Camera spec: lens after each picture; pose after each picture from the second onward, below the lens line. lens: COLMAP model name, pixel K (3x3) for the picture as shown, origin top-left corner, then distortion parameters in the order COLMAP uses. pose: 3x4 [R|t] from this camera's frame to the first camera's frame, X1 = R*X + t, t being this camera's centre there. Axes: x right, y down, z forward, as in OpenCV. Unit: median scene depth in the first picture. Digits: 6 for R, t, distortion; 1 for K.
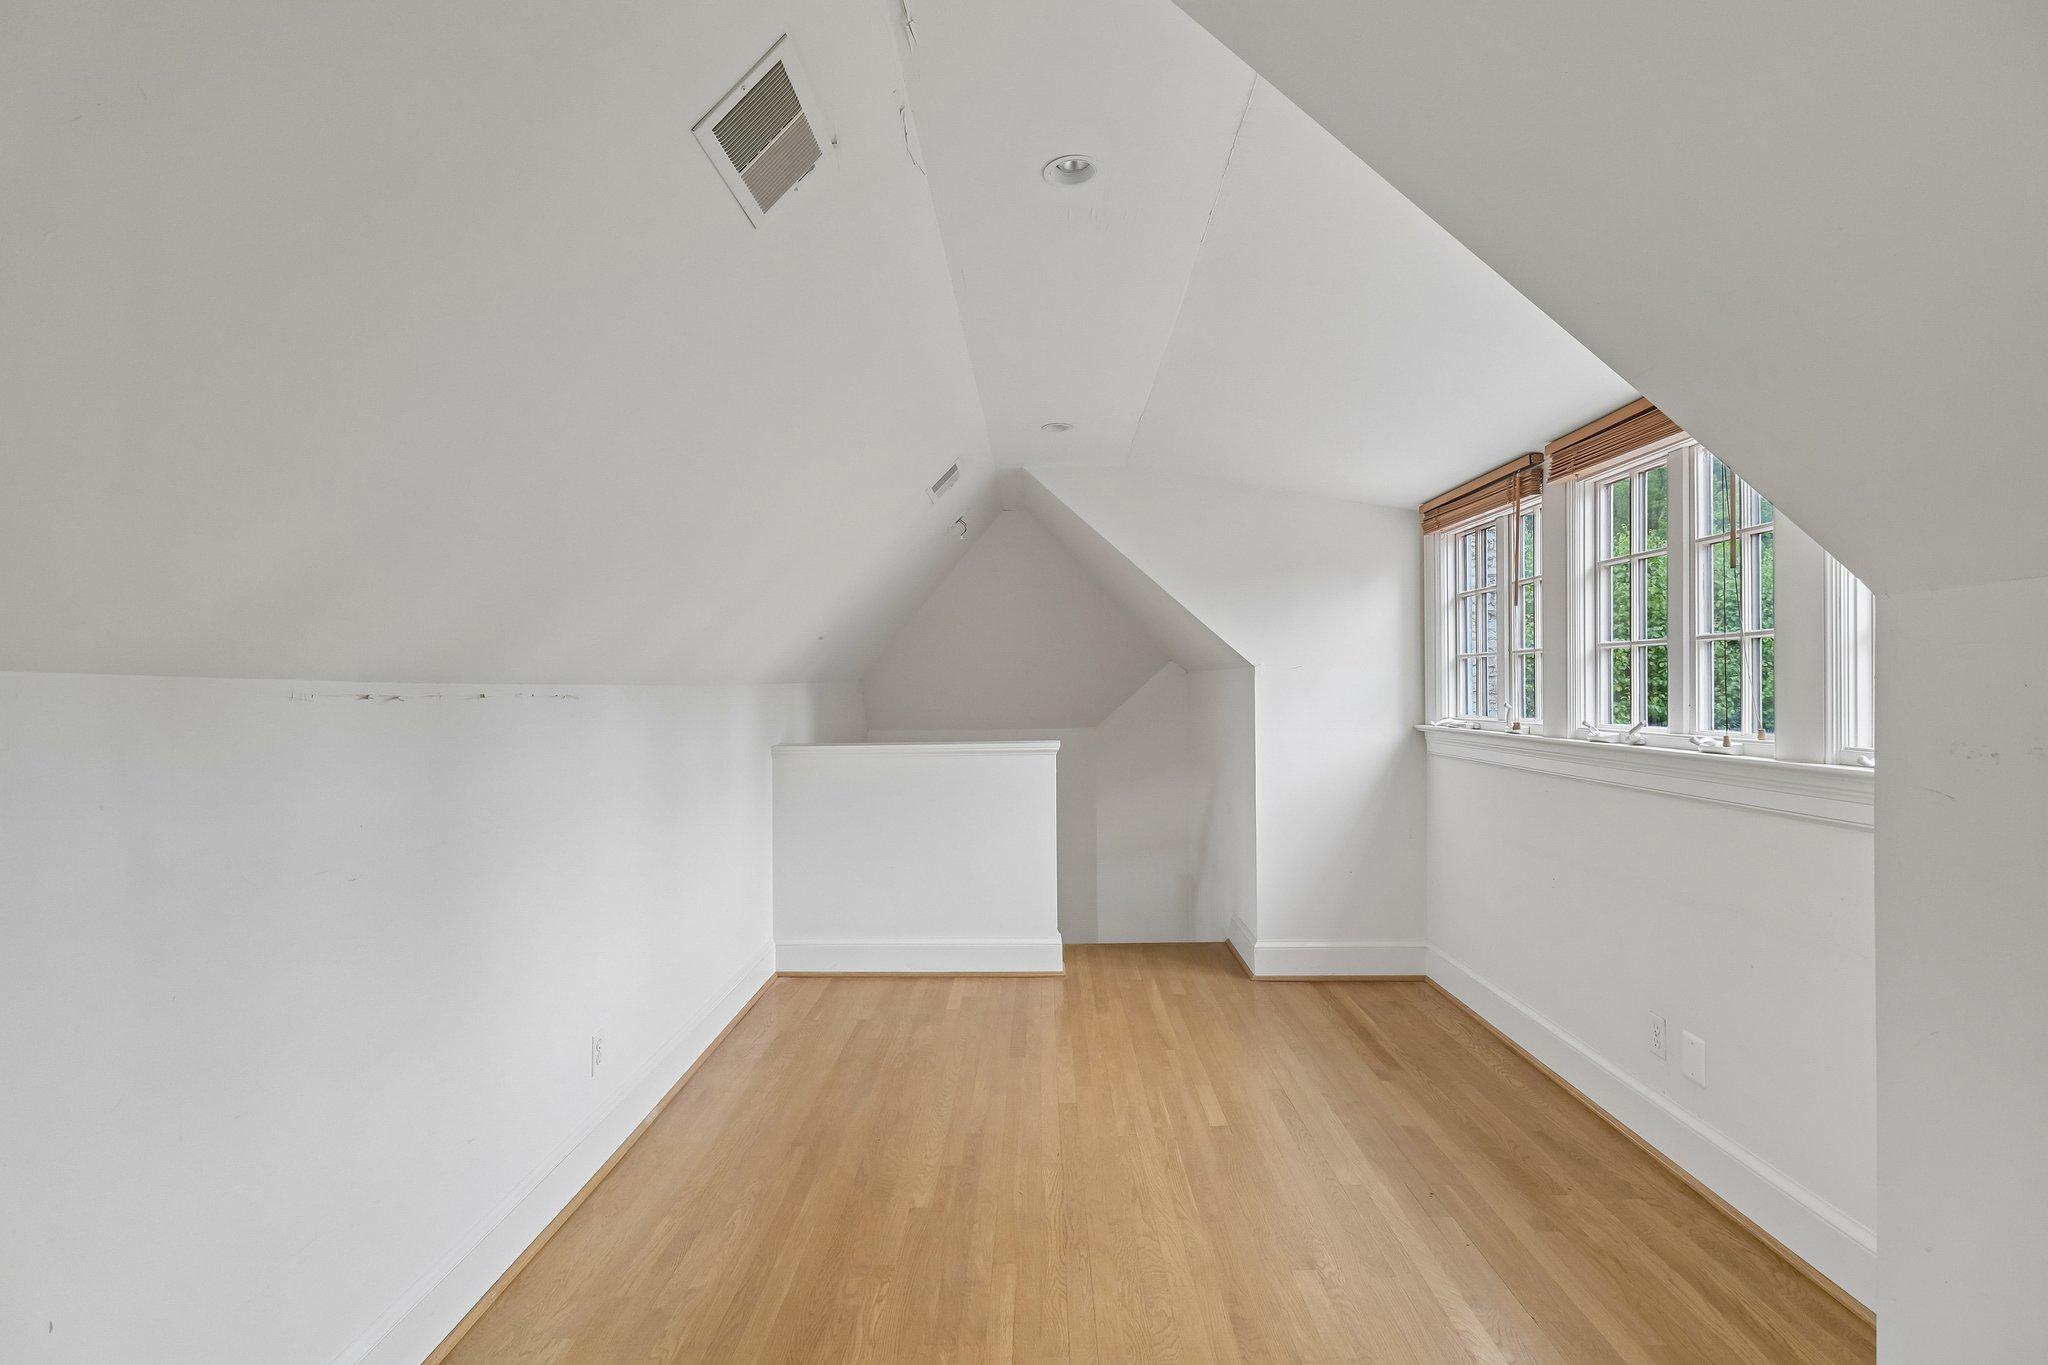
lens RADIAL K [[950.8, 0, 1024.0], [0, 950.8, 682.5], [0, 0, 1]] dist [0.000645, -0.015269]
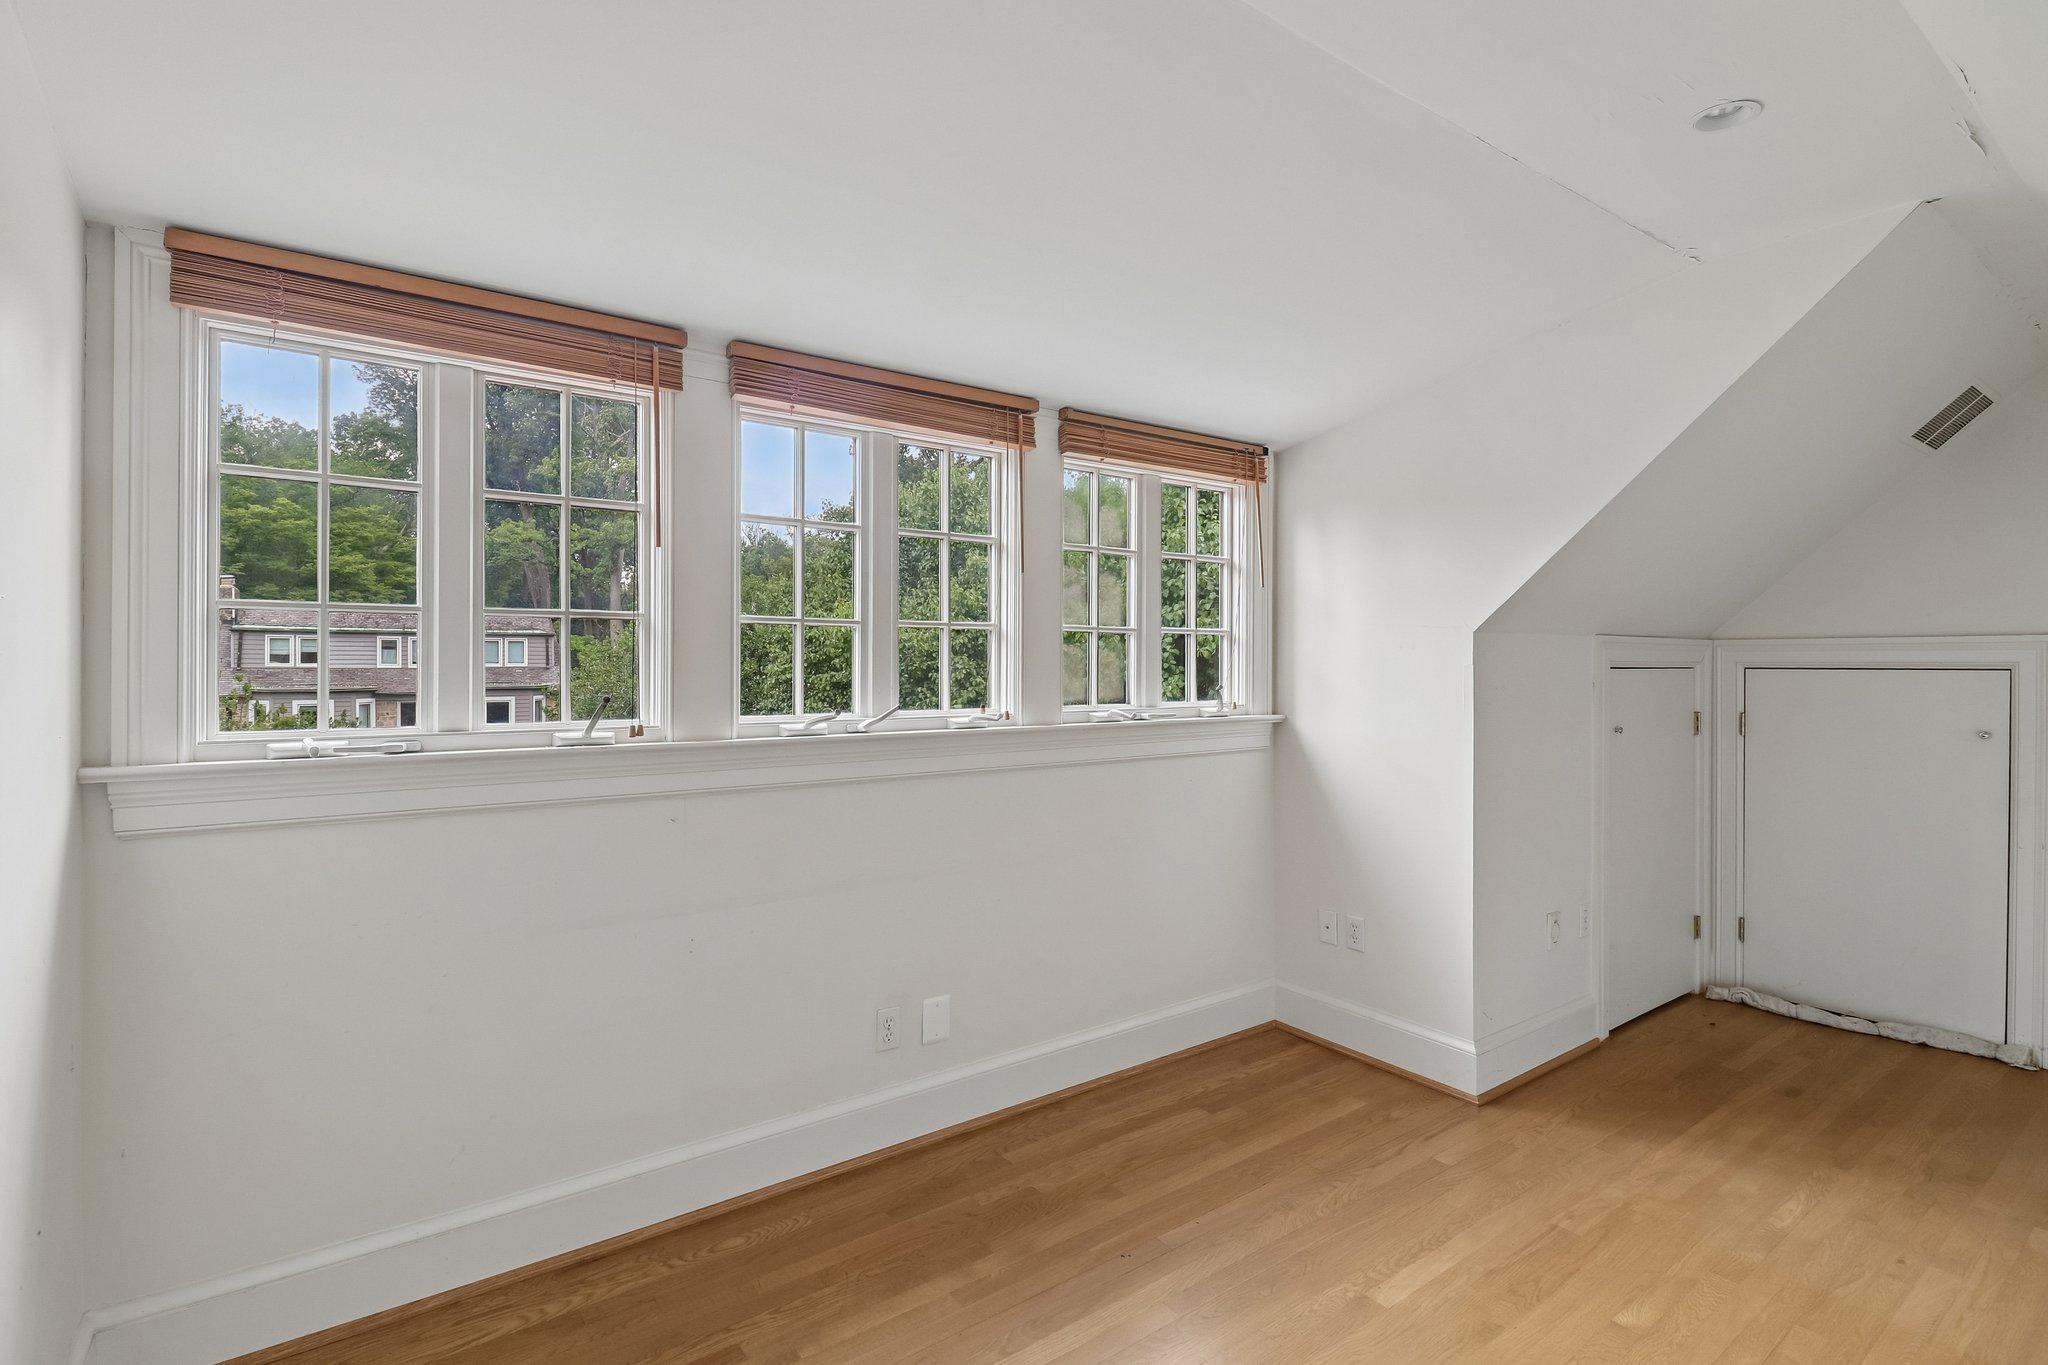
lens RADIAL K [[936.3, 0, 1024.0], [0, 936.3, 682.5], [0, 0, 1]] dist [0.039801, -0.037994]
pose [[-0.602902, -0.002868, 0.797810, -0.126365], [-0.002881, 0.999995, 0.001418, 0.009451], [-0.797810, -0.001443, -0.602907, 0.999010]]
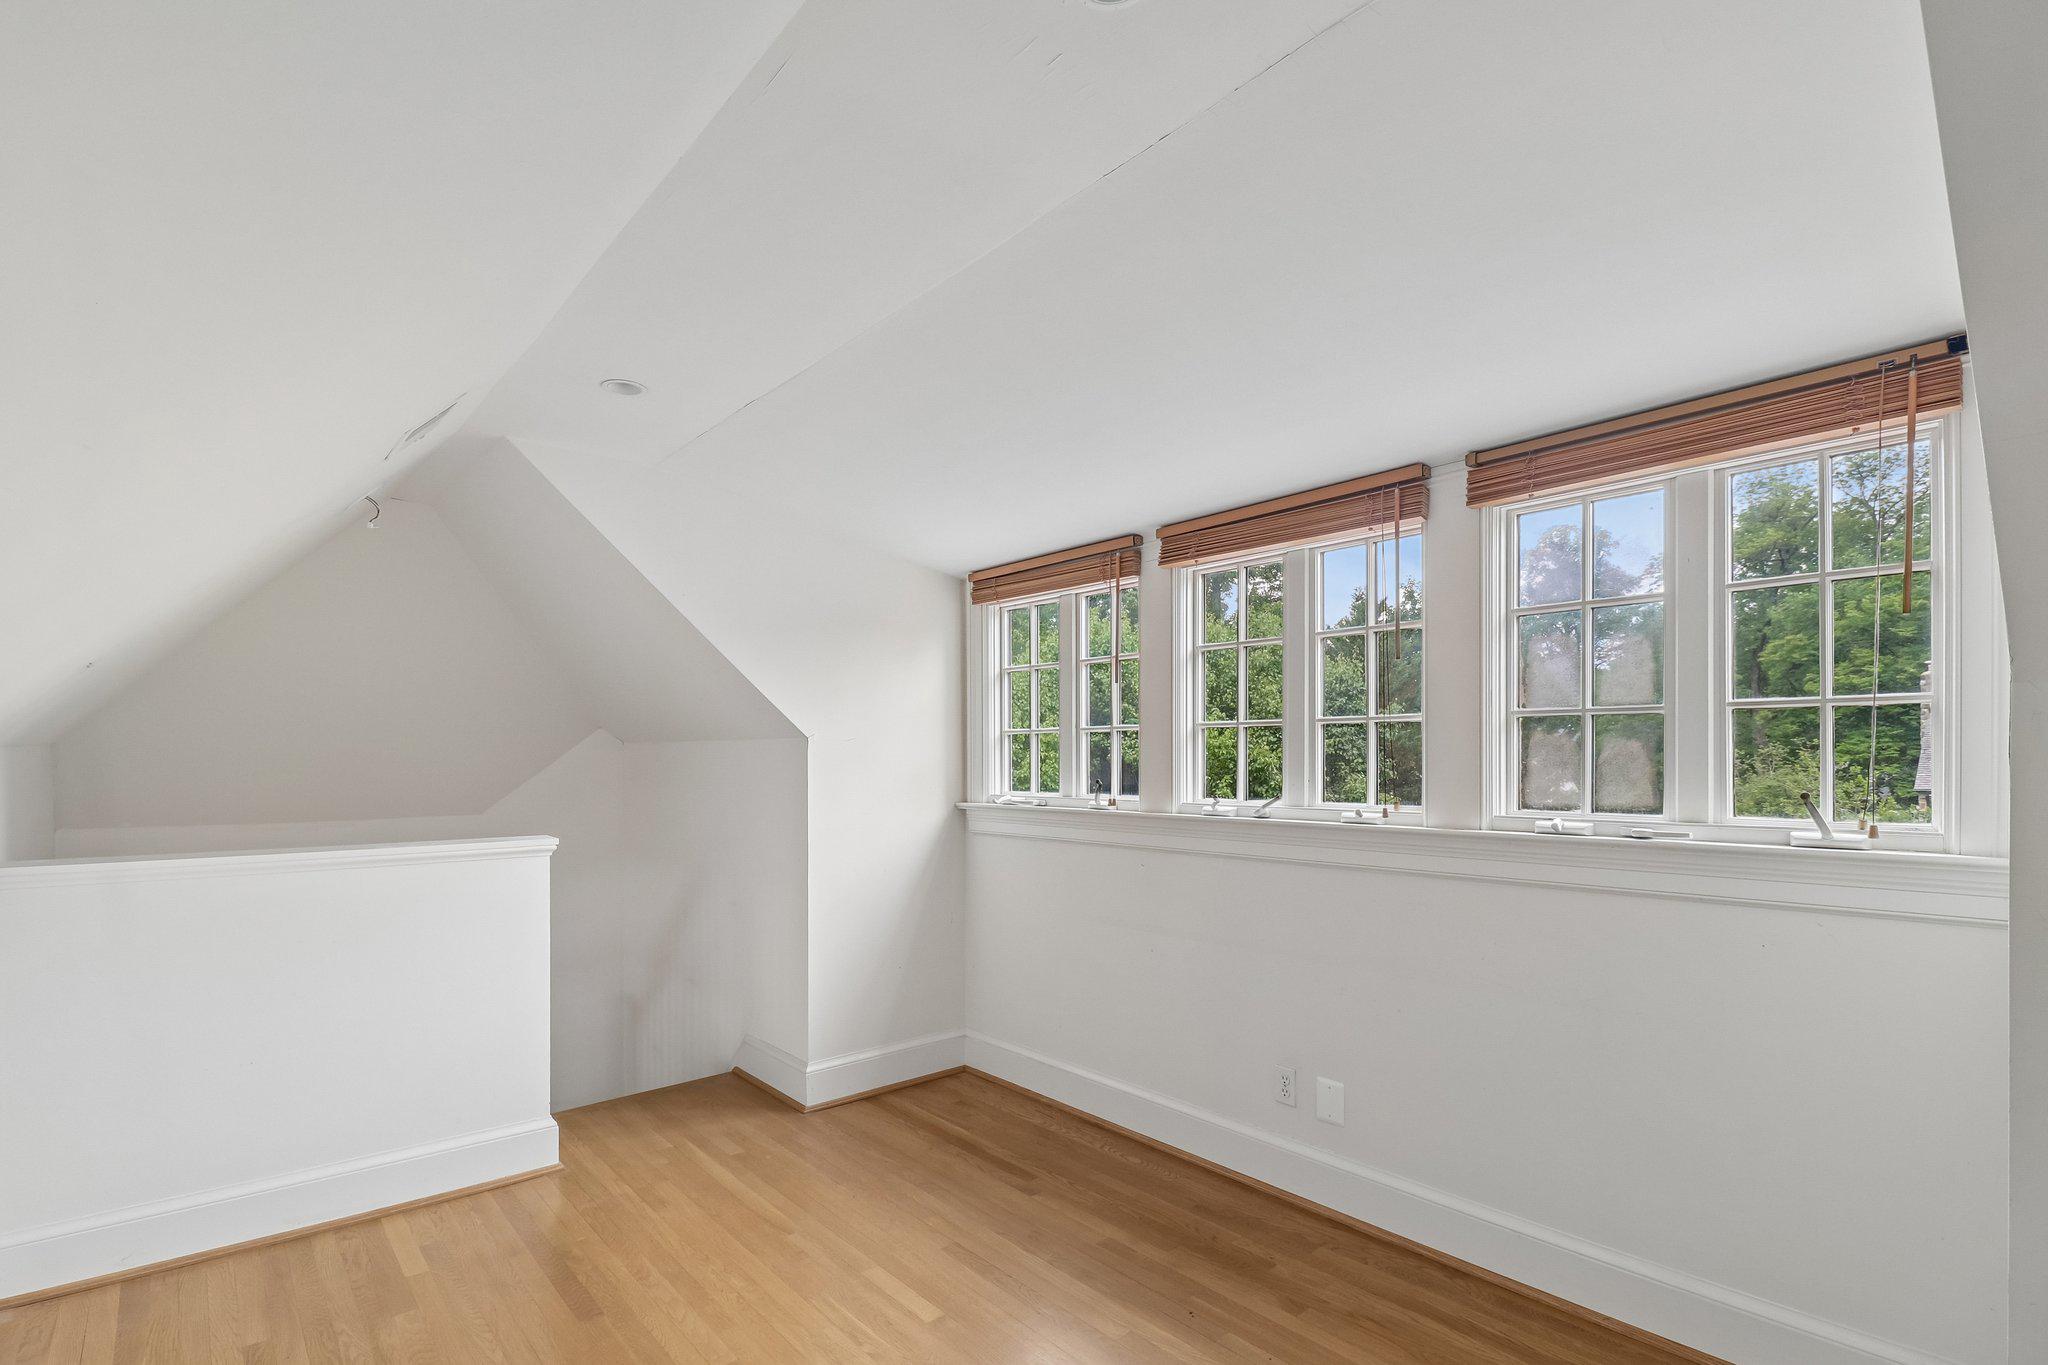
lens RADIAL K [[972.9, 0, 1020.0], [0, 972.9, 751.0], [0, 0, 1]] dist [0.000267, -0.008921]
pose [[0.741269, 0.011290, 0.671113, -0.211609], [-0.009667, 0.999934, -0.006144, -0.001848], [-0.671138, -0.001933, 0.741329, 0.255576]]
